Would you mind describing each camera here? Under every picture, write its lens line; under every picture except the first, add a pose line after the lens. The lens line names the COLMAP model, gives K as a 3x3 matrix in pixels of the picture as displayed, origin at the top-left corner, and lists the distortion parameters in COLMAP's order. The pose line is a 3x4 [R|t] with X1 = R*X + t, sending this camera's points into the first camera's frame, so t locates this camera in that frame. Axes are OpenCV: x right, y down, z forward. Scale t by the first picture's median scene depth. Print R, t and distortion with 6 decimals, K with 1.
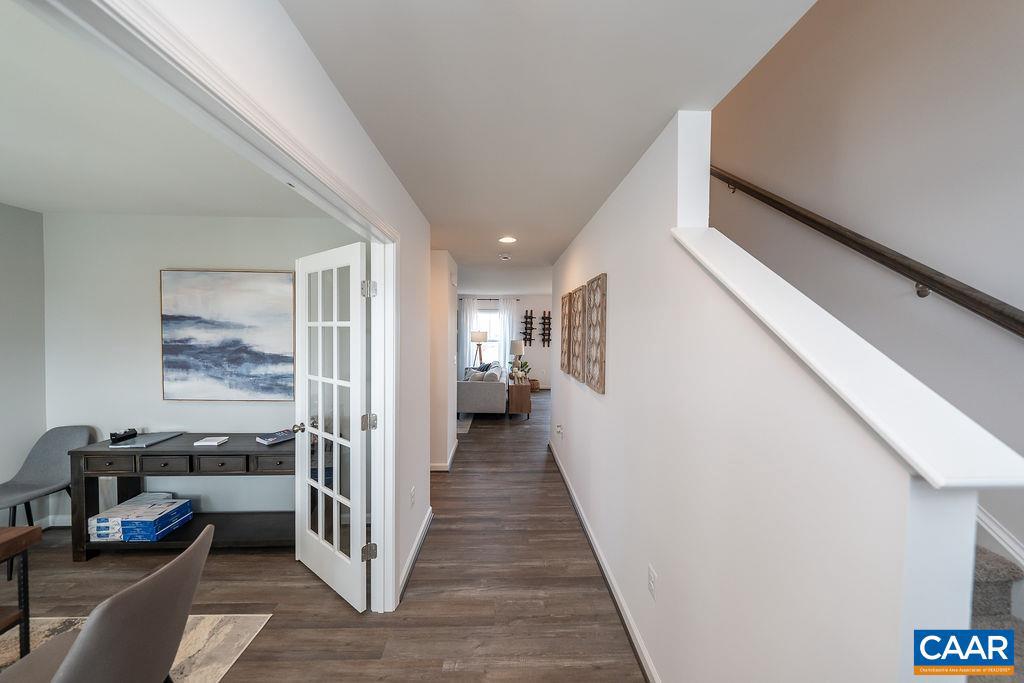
lens RADIAL K [[346.2, 0, 511.4], [0, 346.2, 337.3], [0, 0, 1]] dist [-0.001751, -0.000115]
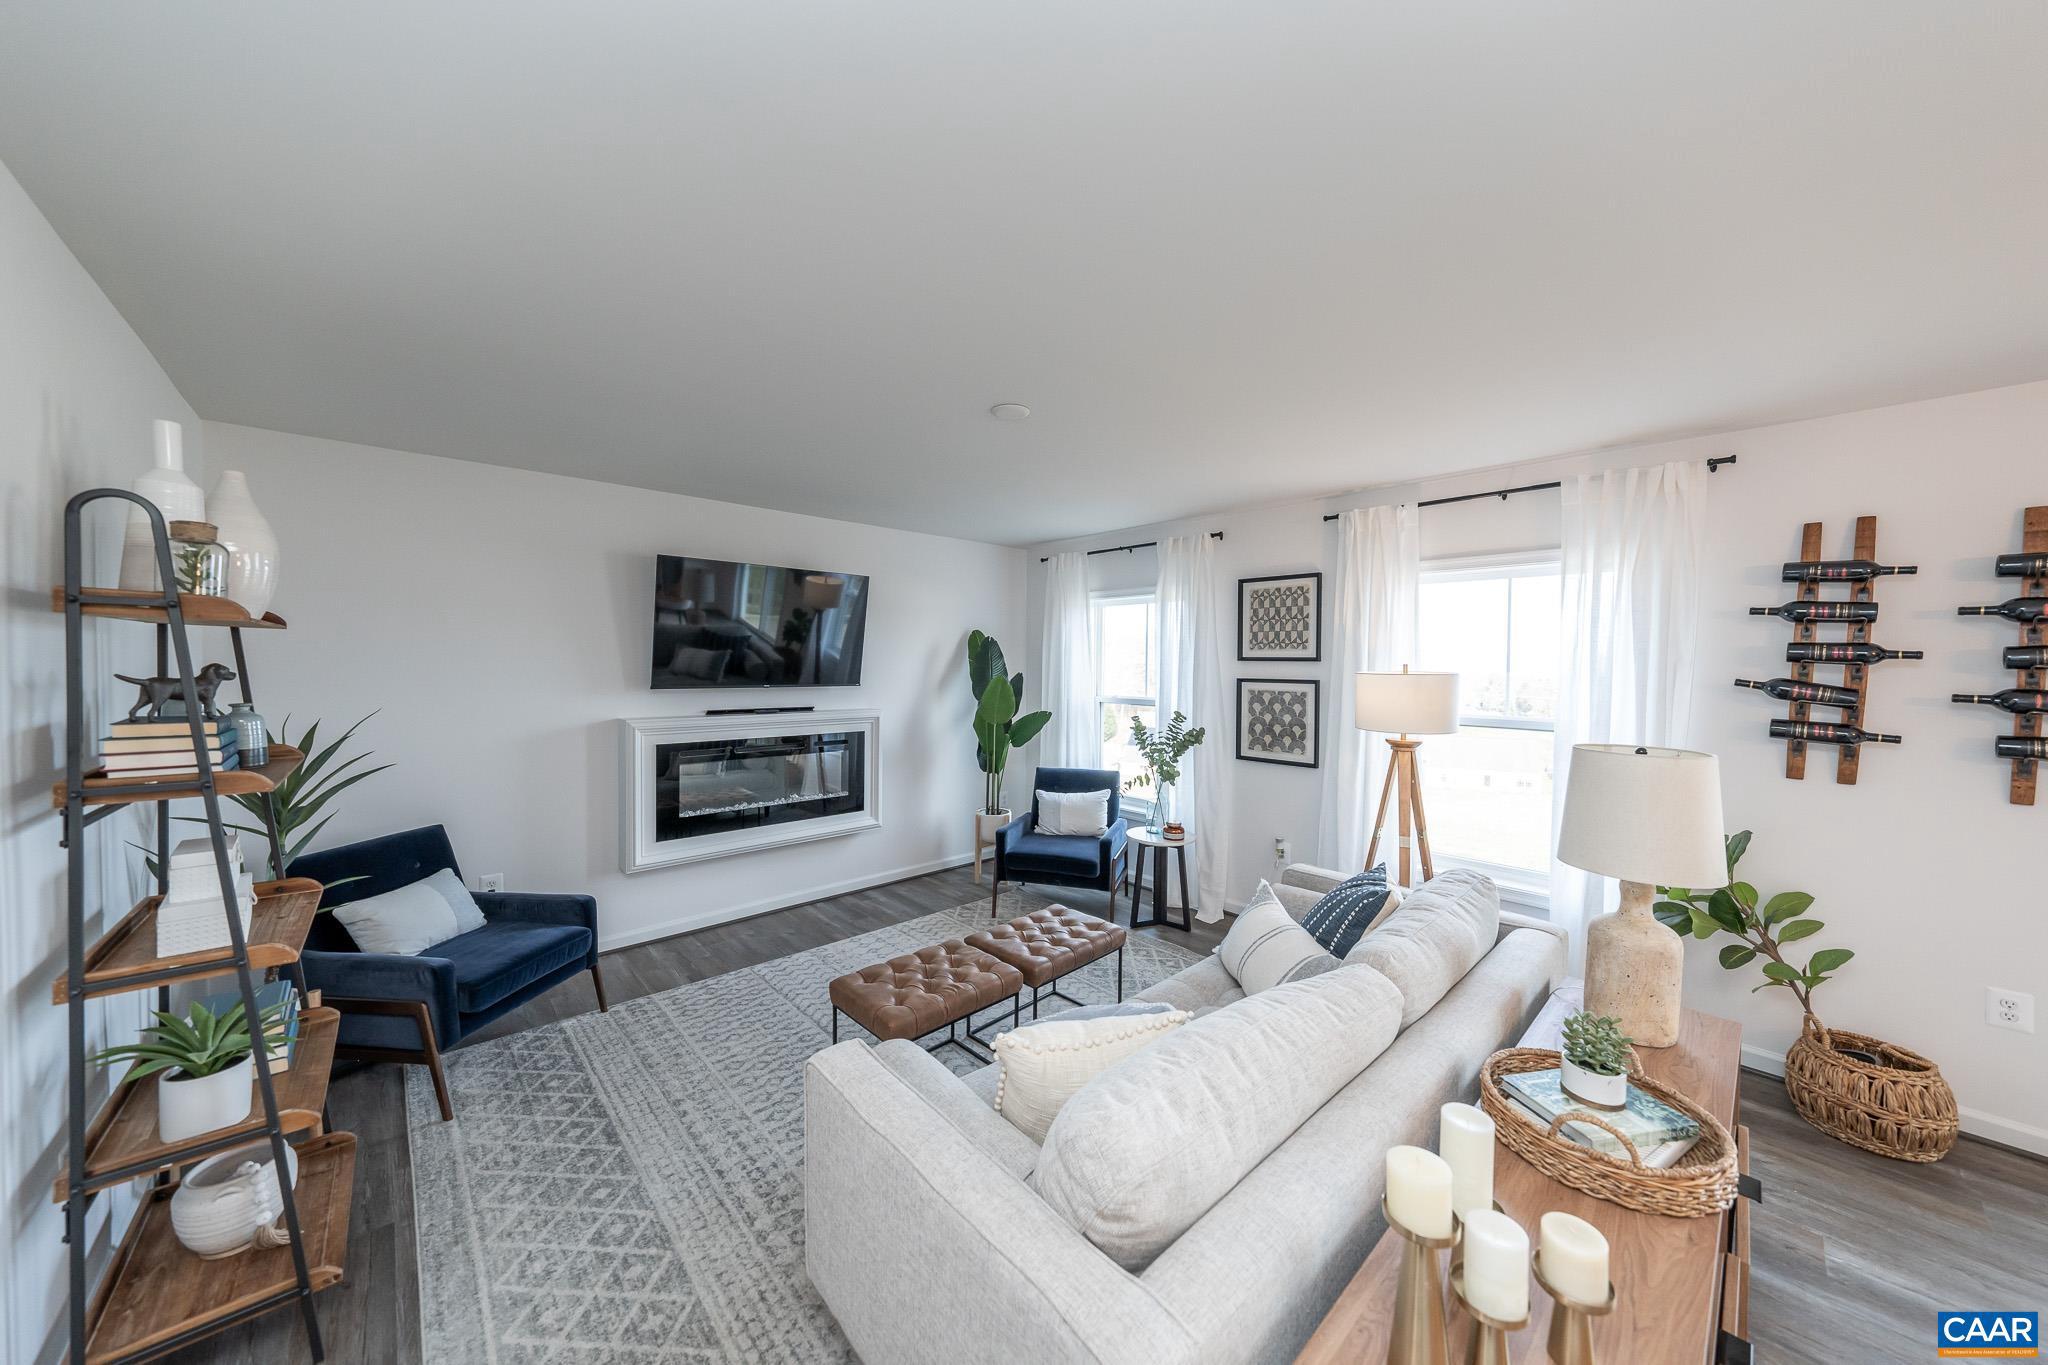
lens RADIAL K [[692.4, 0, 1022.8], [0, 692.4, 674.0], [0, 0, 1]] dist [-0.001751, -0.000115]
pose [[0.657512, 0.013757, -0.753318, 0.045916], [-0.023569, 0.999720, -0.002315, -0.009317], [0.753075, 0.019277, 0.657652, 0.584237]]
